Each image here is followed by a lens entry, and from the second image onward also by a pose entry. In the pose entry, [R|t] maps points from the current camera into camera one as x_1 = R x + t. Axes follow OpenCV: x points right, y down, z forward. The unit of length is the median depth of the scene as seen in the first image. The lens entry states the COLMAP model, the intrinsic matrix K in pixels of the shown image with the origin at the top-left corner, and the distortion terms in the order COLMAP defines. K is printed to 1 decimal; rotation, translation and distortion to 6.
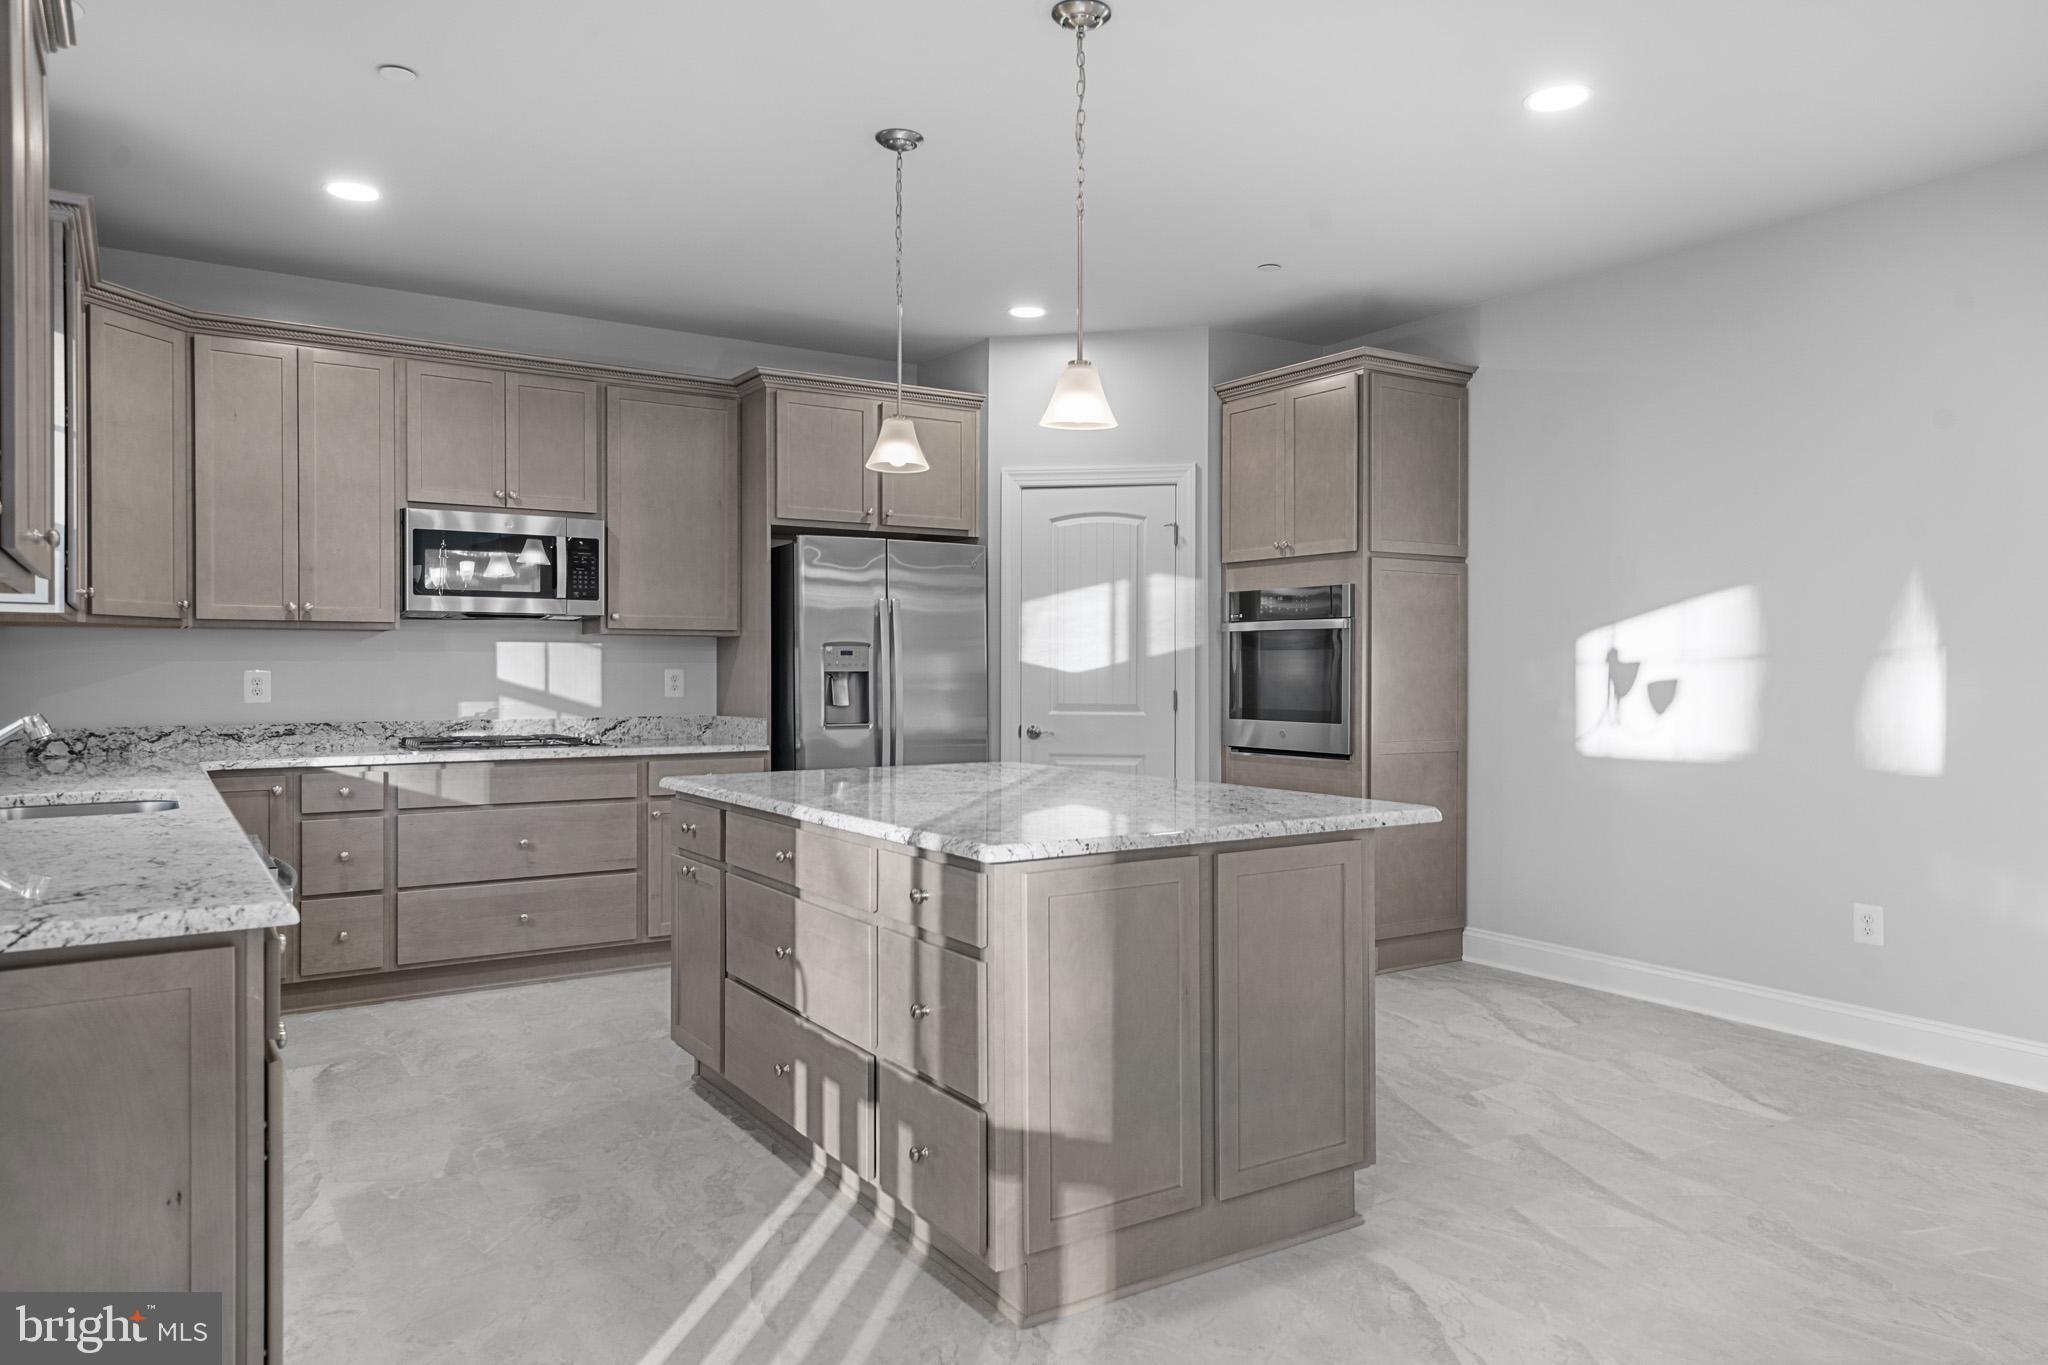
lens RADIAL K [[1350.0, 0, 1045.1], [0, 1350.0, 687.2], [0, 0, 1]] dist [0.025174, -0.003585]
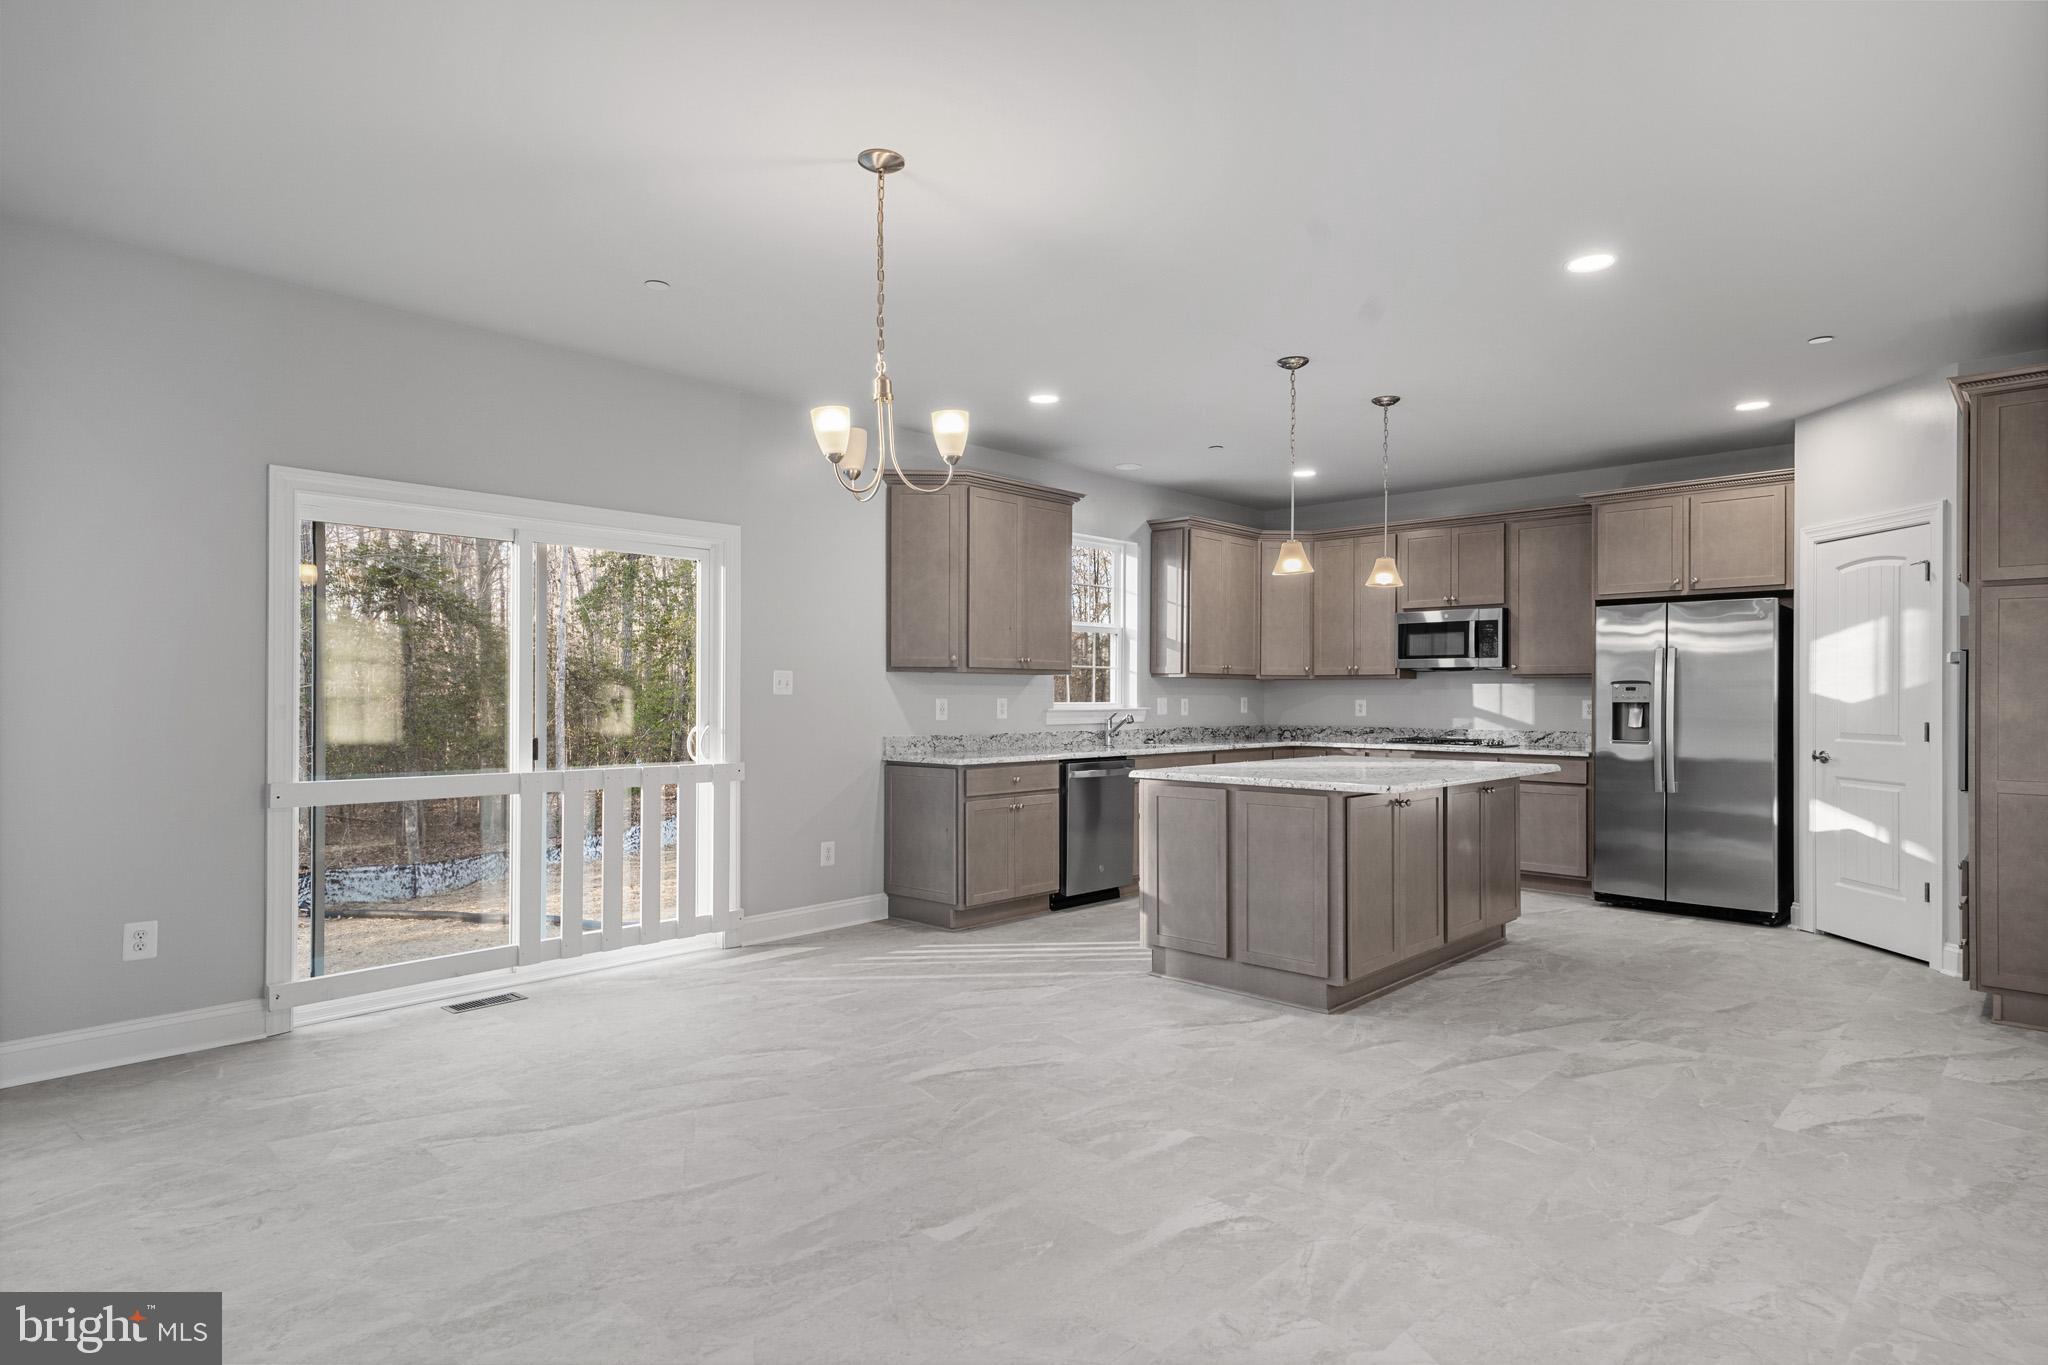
lens RADIAL K [[1106.8, 0, 1038.0], [0, 1106.8, 687.6], [0, 0, 1]] dist [0.016742, 0.002808]
pose [[0.243084, -0.007420, -0.969977, 0.831864], [-0.014266, 0.999835, -0.011224, -0.005101], [0.969900, 0.016566, 0.242938, 0.146861]]
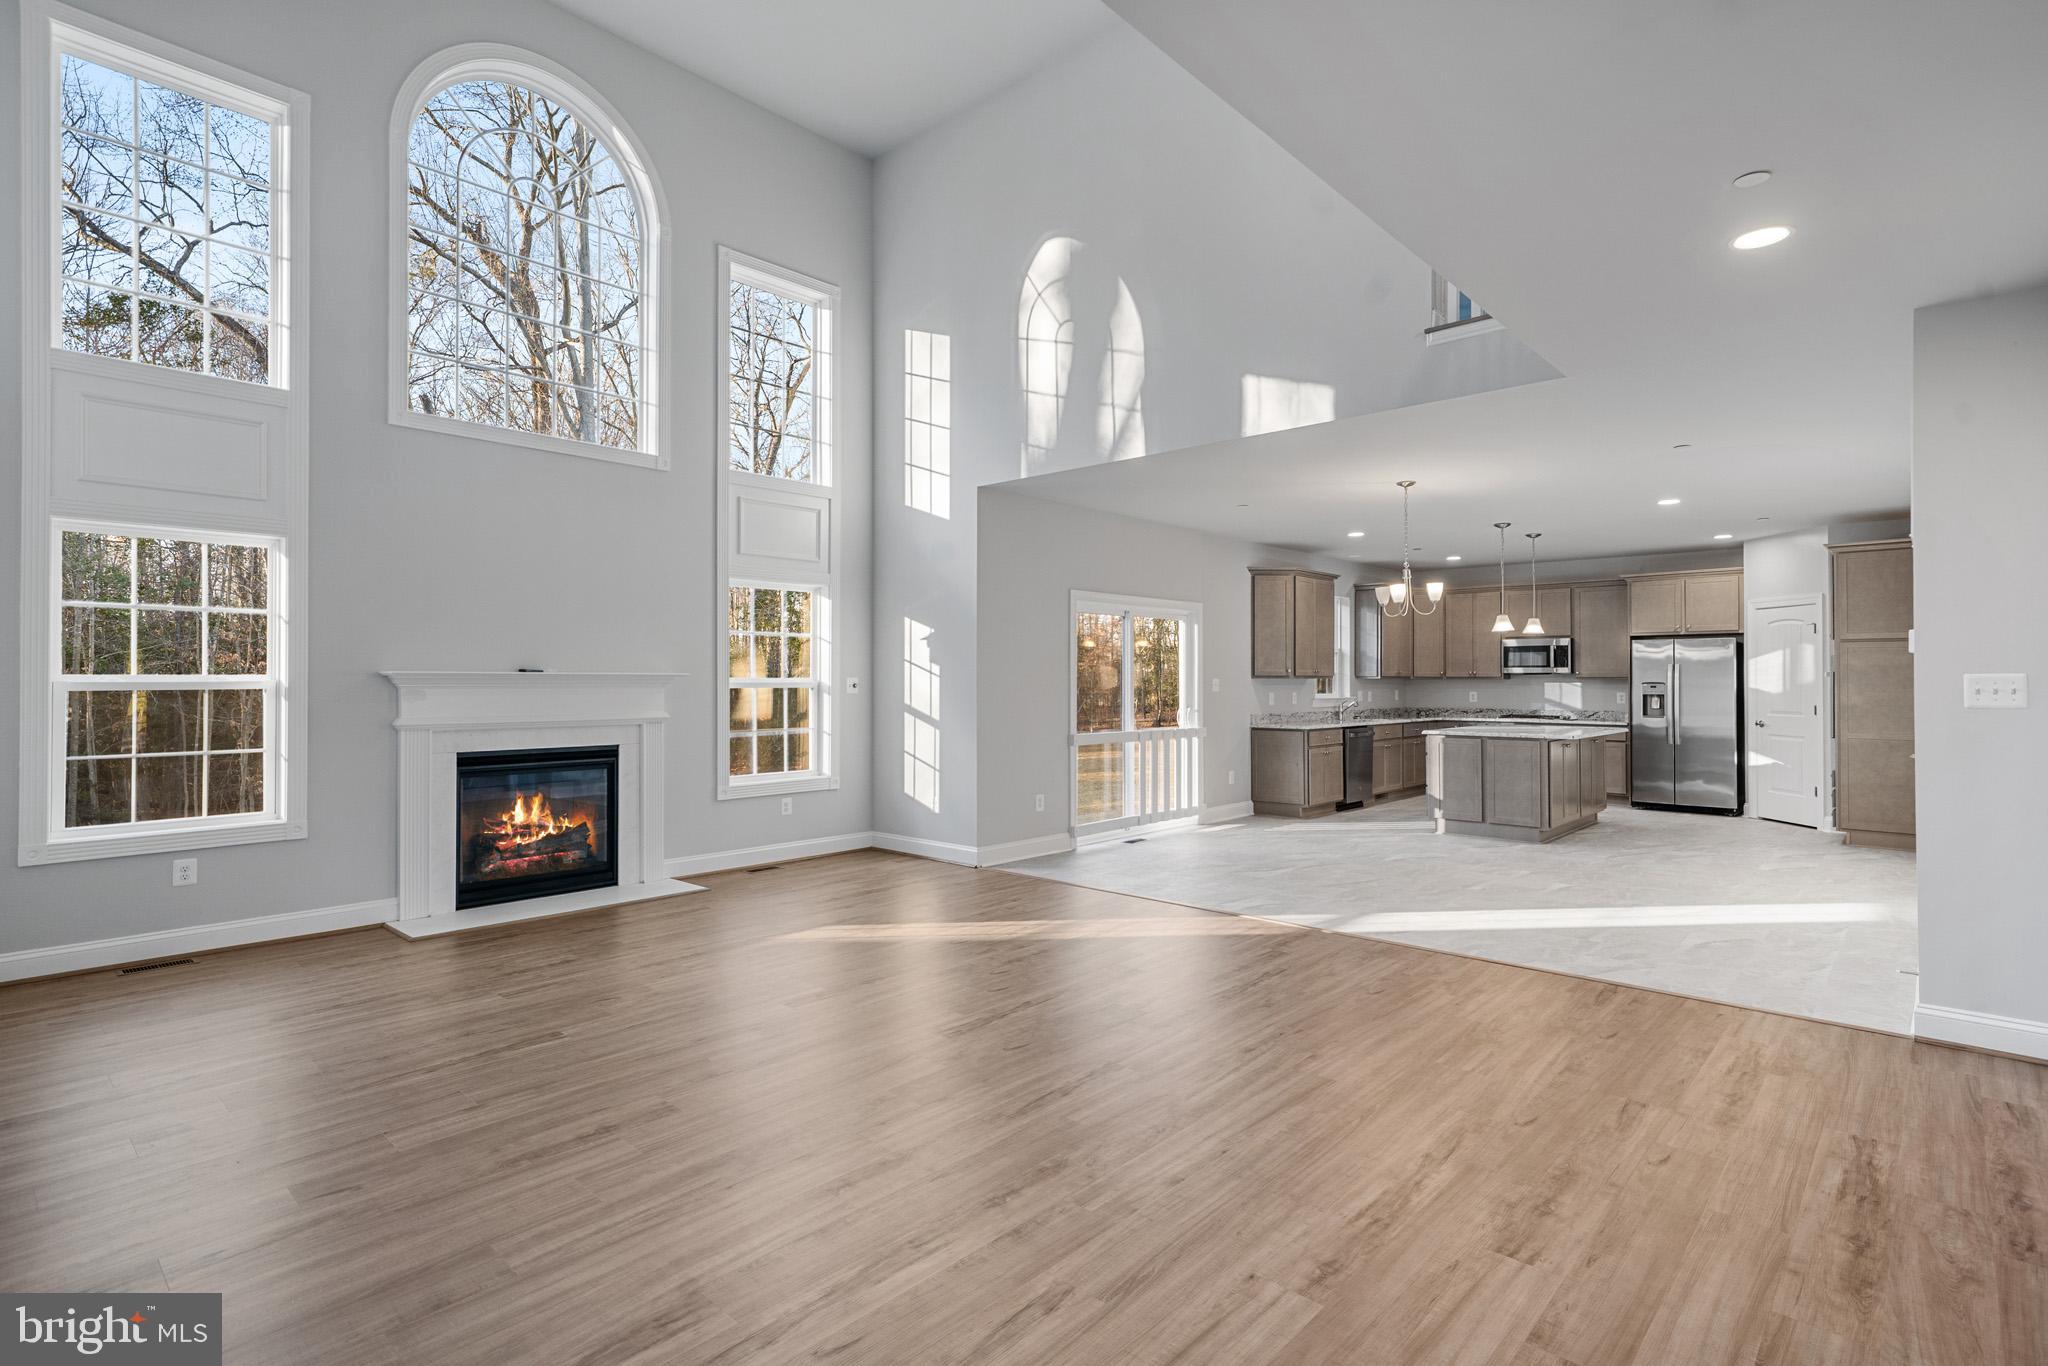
lens RADIAL K [[986.1, 0, 1047.6], [0, 986.1, 666.9], [0, 0, 1]] dist [-0.000772, 0.002339]
pose [[0.255587, -0.014432, -0.966678, 1.349283], [-0.012951, 0.999748, -0.018350, -0.014468], [0.966699, 0.017209, 0.255335, -0.538346]]
